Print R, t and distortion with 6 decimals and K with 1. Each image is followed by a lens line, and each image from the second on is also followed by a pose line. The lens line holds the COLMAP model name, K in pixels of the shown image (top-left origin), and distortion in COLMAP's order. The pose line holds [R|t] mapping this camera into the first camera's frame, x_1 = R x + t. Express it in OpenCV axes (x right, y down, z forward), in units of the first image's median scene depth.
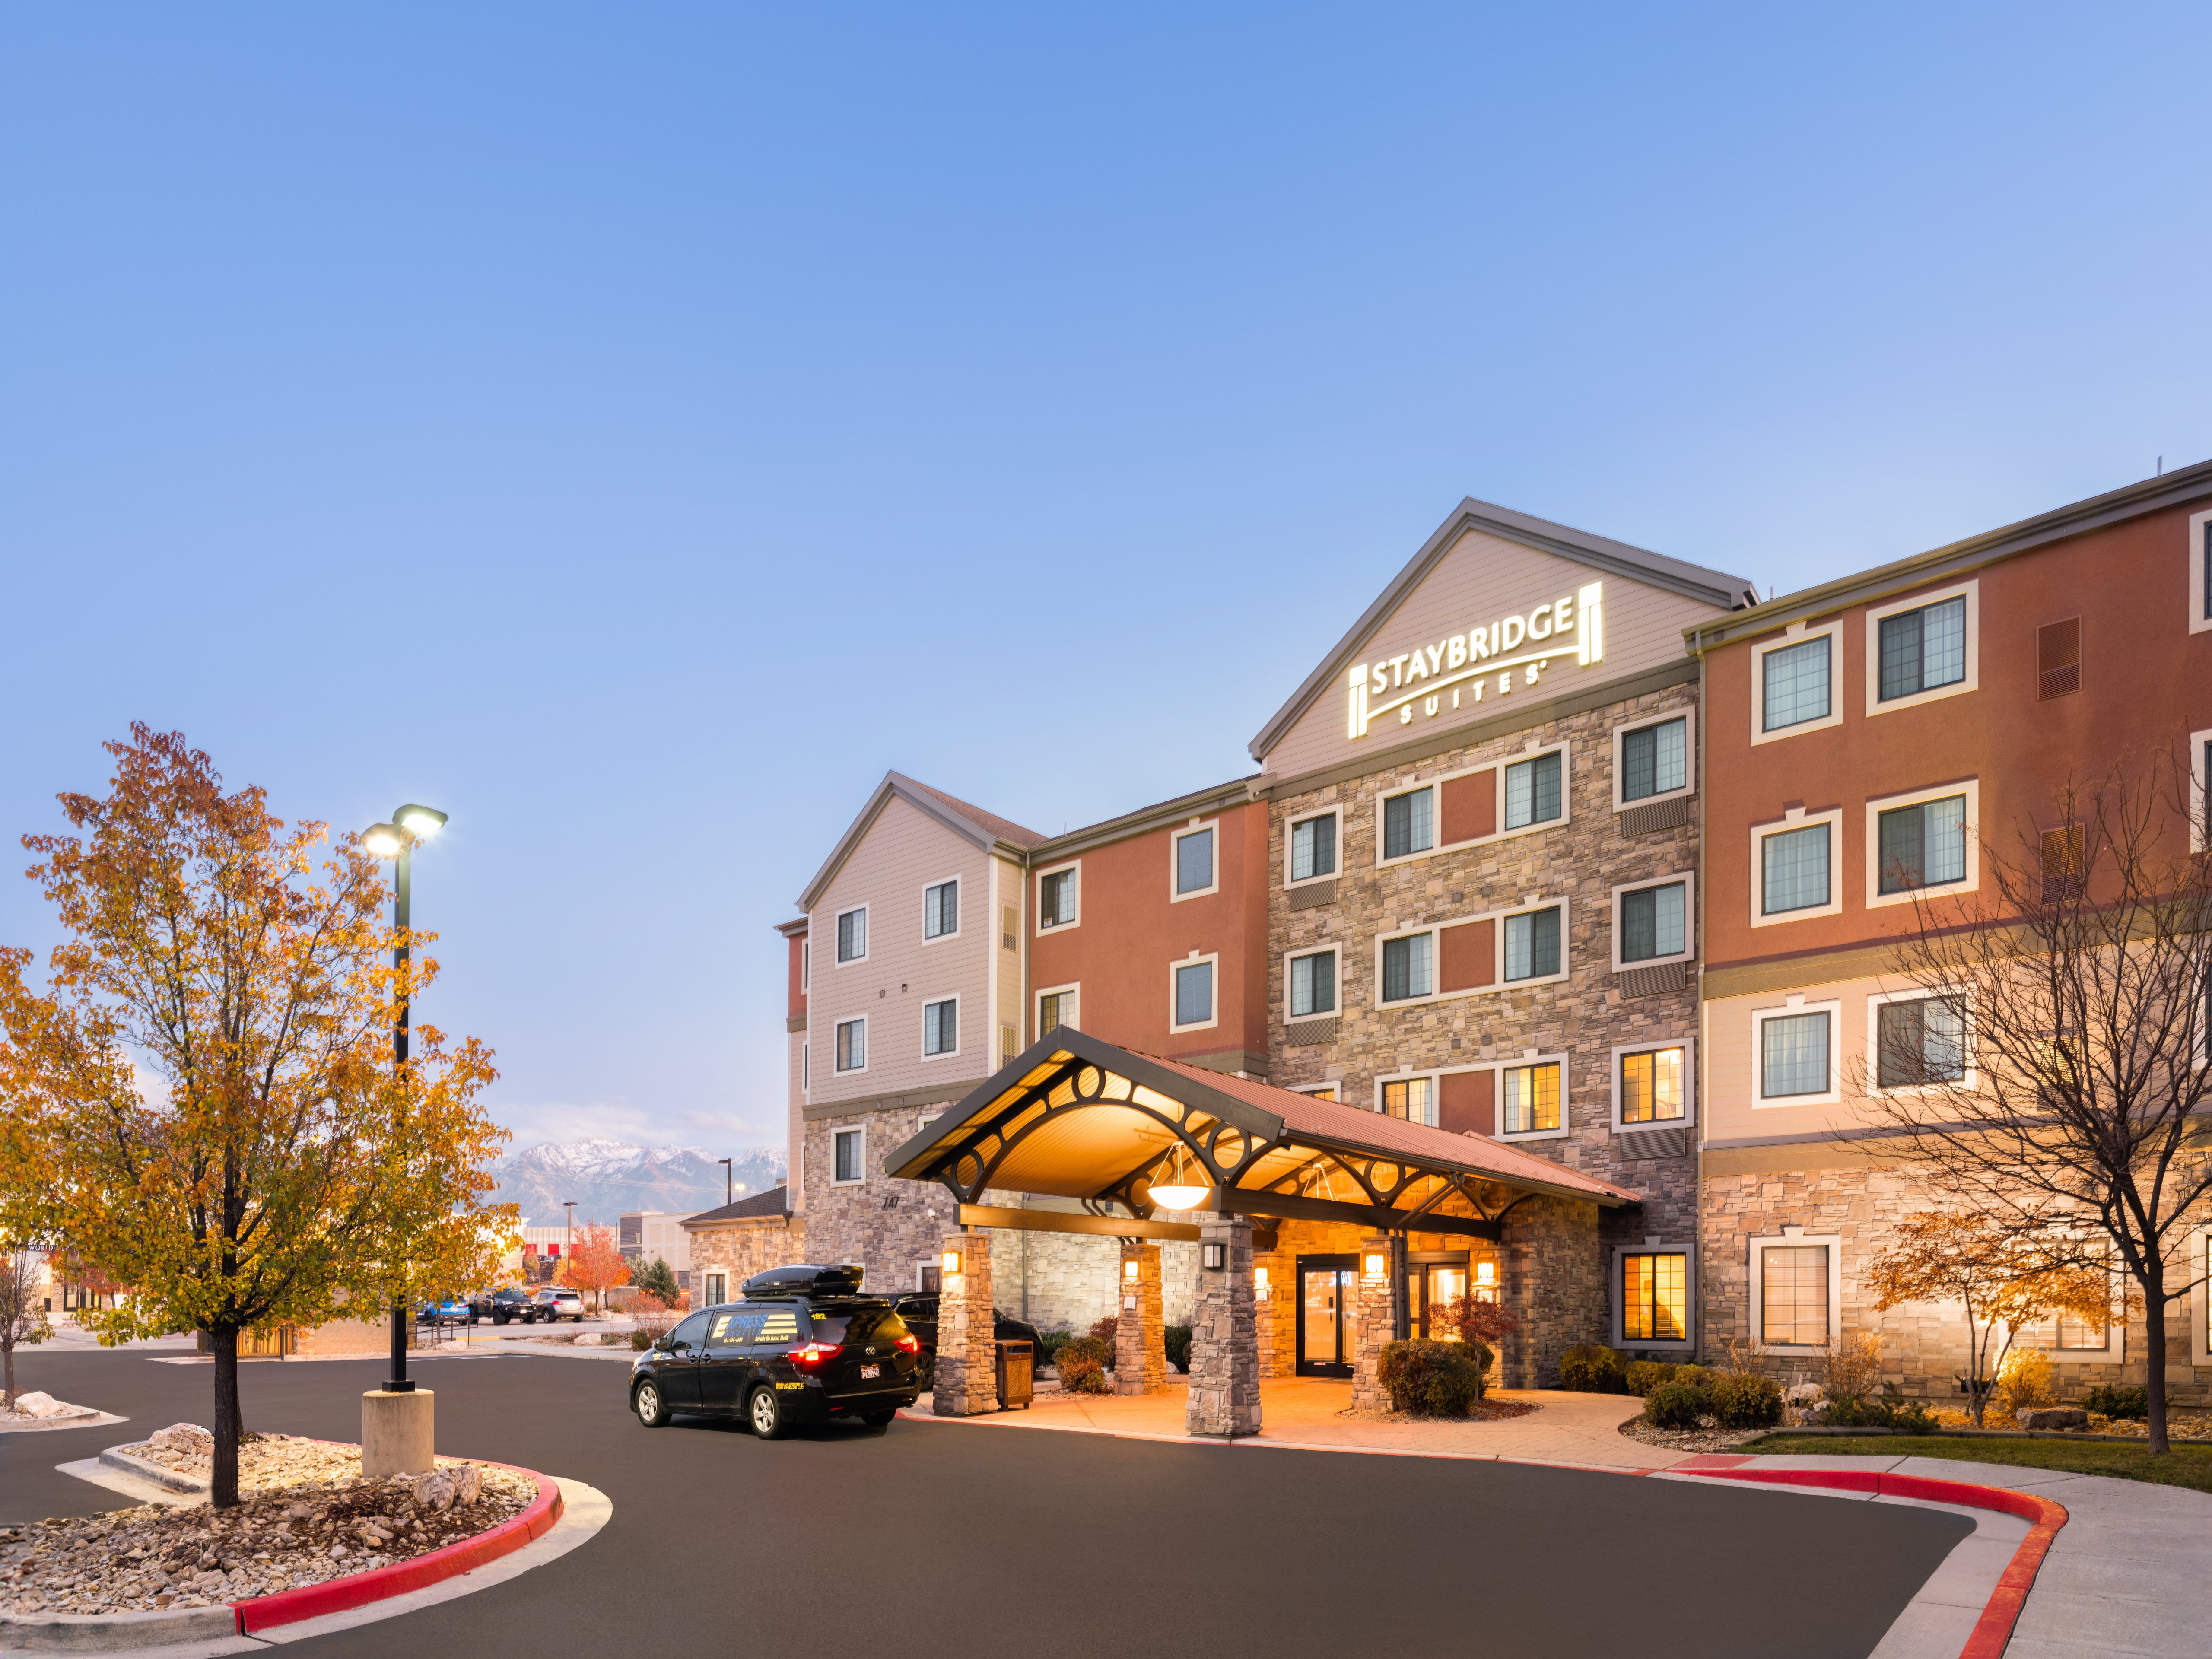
lens RADIAL K [[1195.6, 0, 1105.5], [0, 1195.6, 828.3], [0, 0, 1]] dist [0.005038, 0.000338]
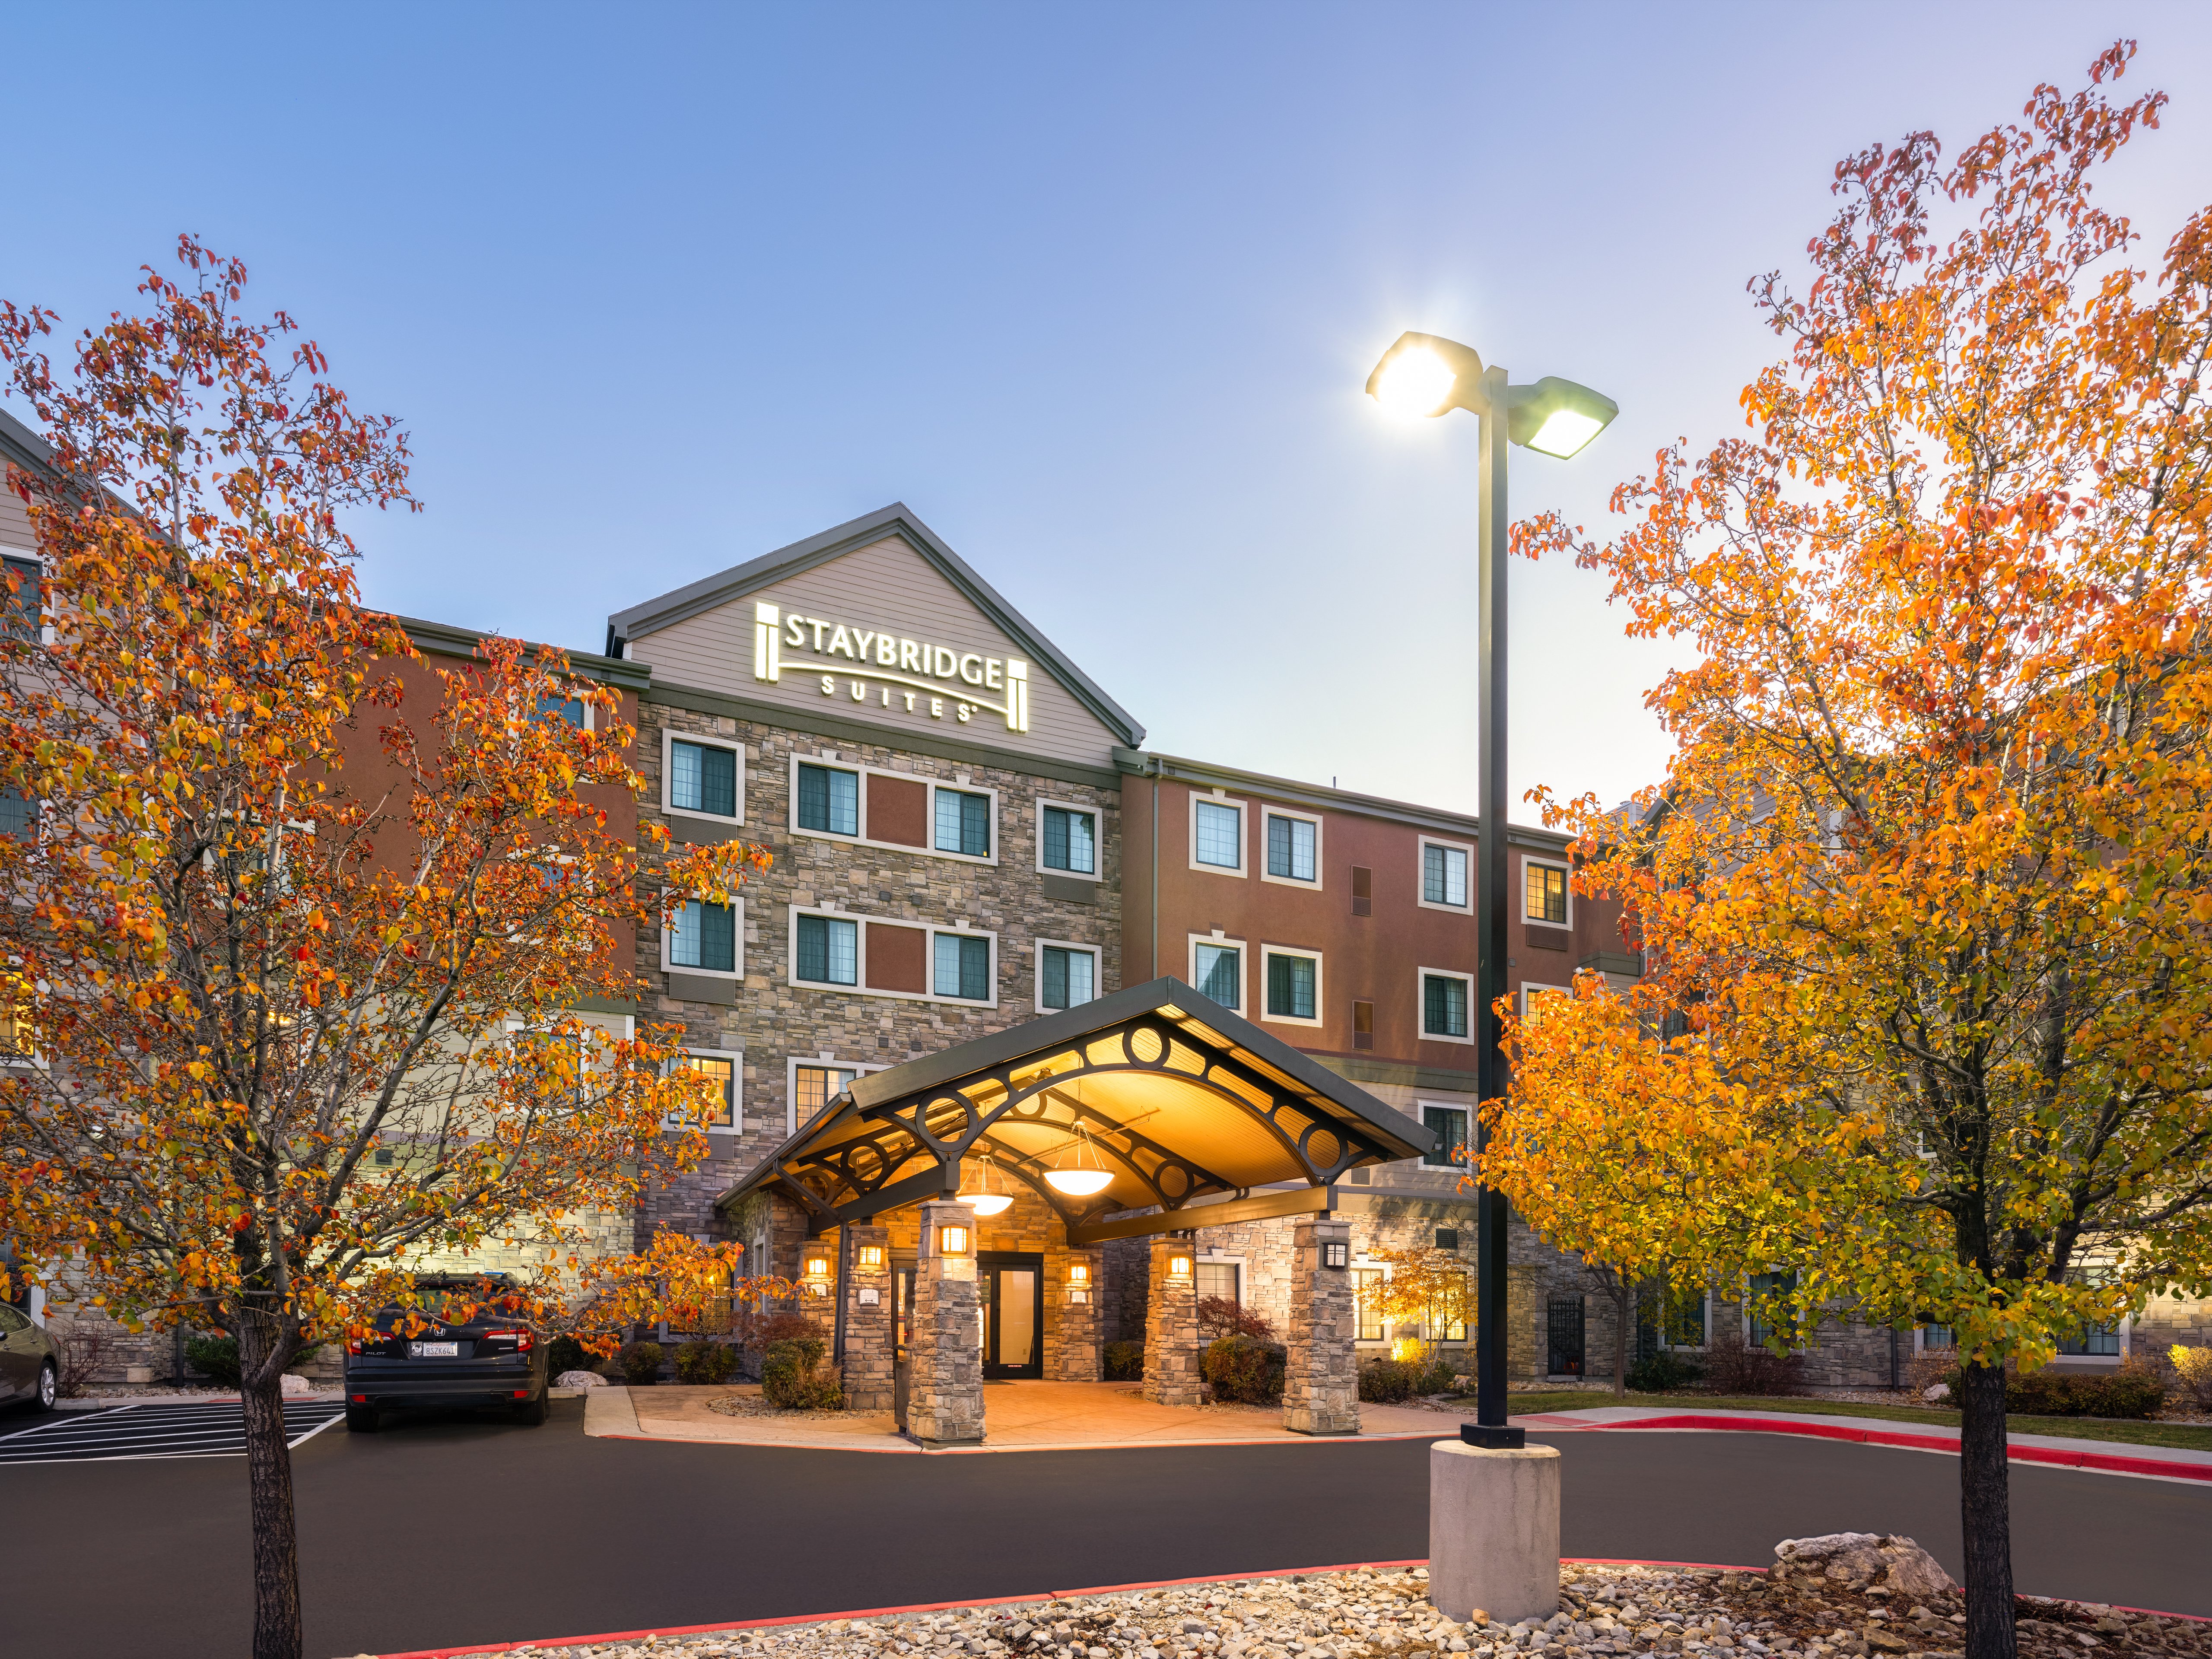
lens RADIAL K [[1195.6, 0, 1096.9], [0, 1195.6, 917.8], [0, 0, 1]] dist [0.005038, 0.000338]
pose [[0.463177, 0.285878, 0.838893, -0.443008], [-0.339412, 0.931601, -0.130072, 0.143915], [-0.818698, -0.224484, 0.528527, 0.344193]]
